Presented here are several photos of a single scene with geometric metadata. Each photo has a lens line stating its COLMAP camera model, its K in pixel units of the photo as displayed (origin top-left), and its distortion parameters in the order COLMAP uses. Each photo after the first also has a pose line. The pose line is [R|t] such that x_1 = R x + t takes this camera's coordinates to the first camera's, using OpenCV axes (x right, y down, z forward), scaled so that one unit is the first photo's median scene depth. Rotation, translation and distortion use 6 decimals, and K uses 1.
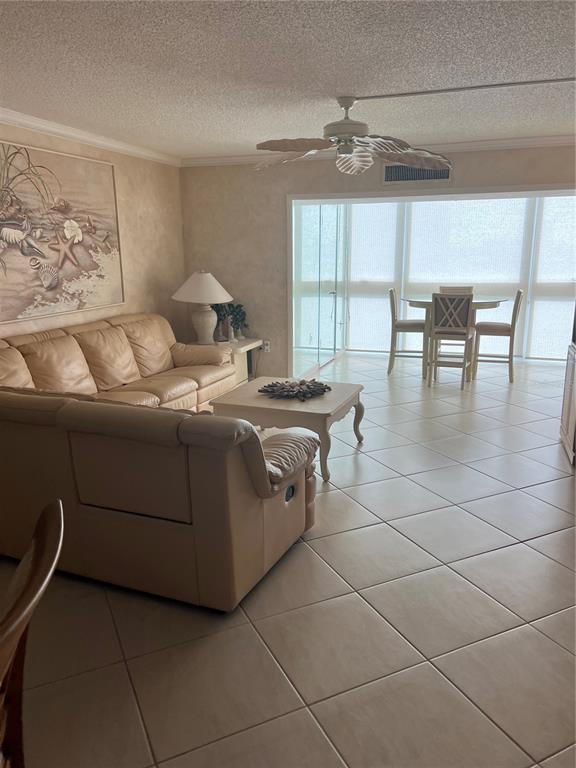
lens RADIAL K [[575.3, 0, 283.1], [0, 575.3, 388.0], [0, 0, 1]] dist [0.055777, -0.007689]
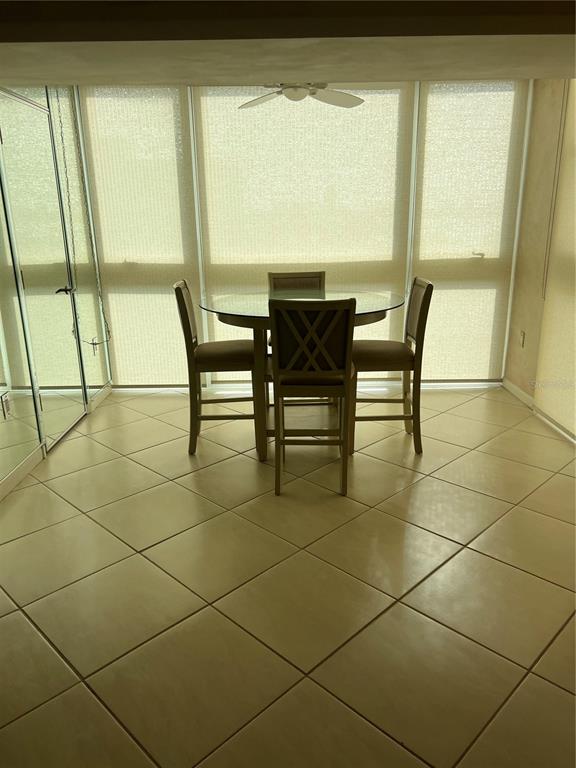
lens RADIAL K [[575.3, 0, 289.2], [0, 575.3, 388.9], [0, 0, 1]] dist [0.055777, -0.007689]
pose [[0.939036, -0.107755, 0.326498, 0.113509], [0.086436, 0.993108, 0.079159, -0.122428], [-0.332777, -0.046112, 0.941877, 0.540551]]
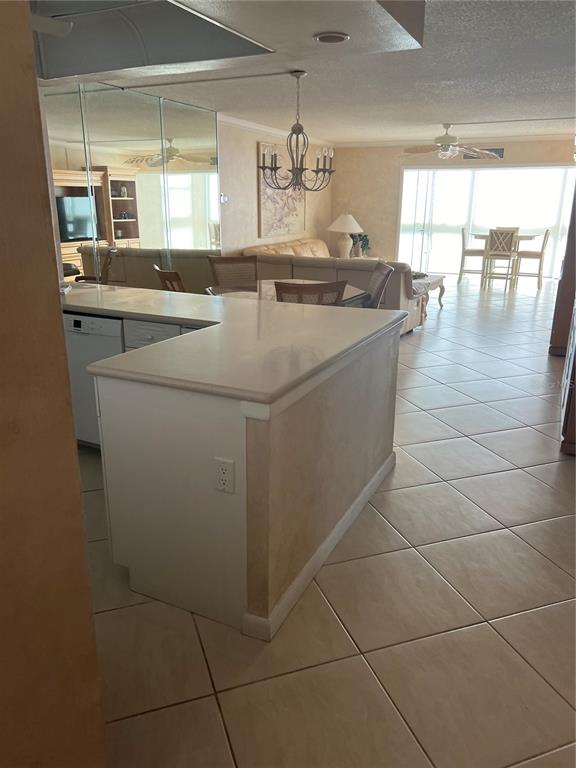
lens RADIAL K [[575.3, 0, 289.1], [0, 575.3, 377.1], [0, 0, 1]] dist [0.055777, -0.007689]
pose [[0.995153, 0.041966, -0.088939, -0.124216], [-0.036258, 0.997236, 0.064855, 0.148971], [0.091414, -0.061316, 0.993923, -0.626437]]
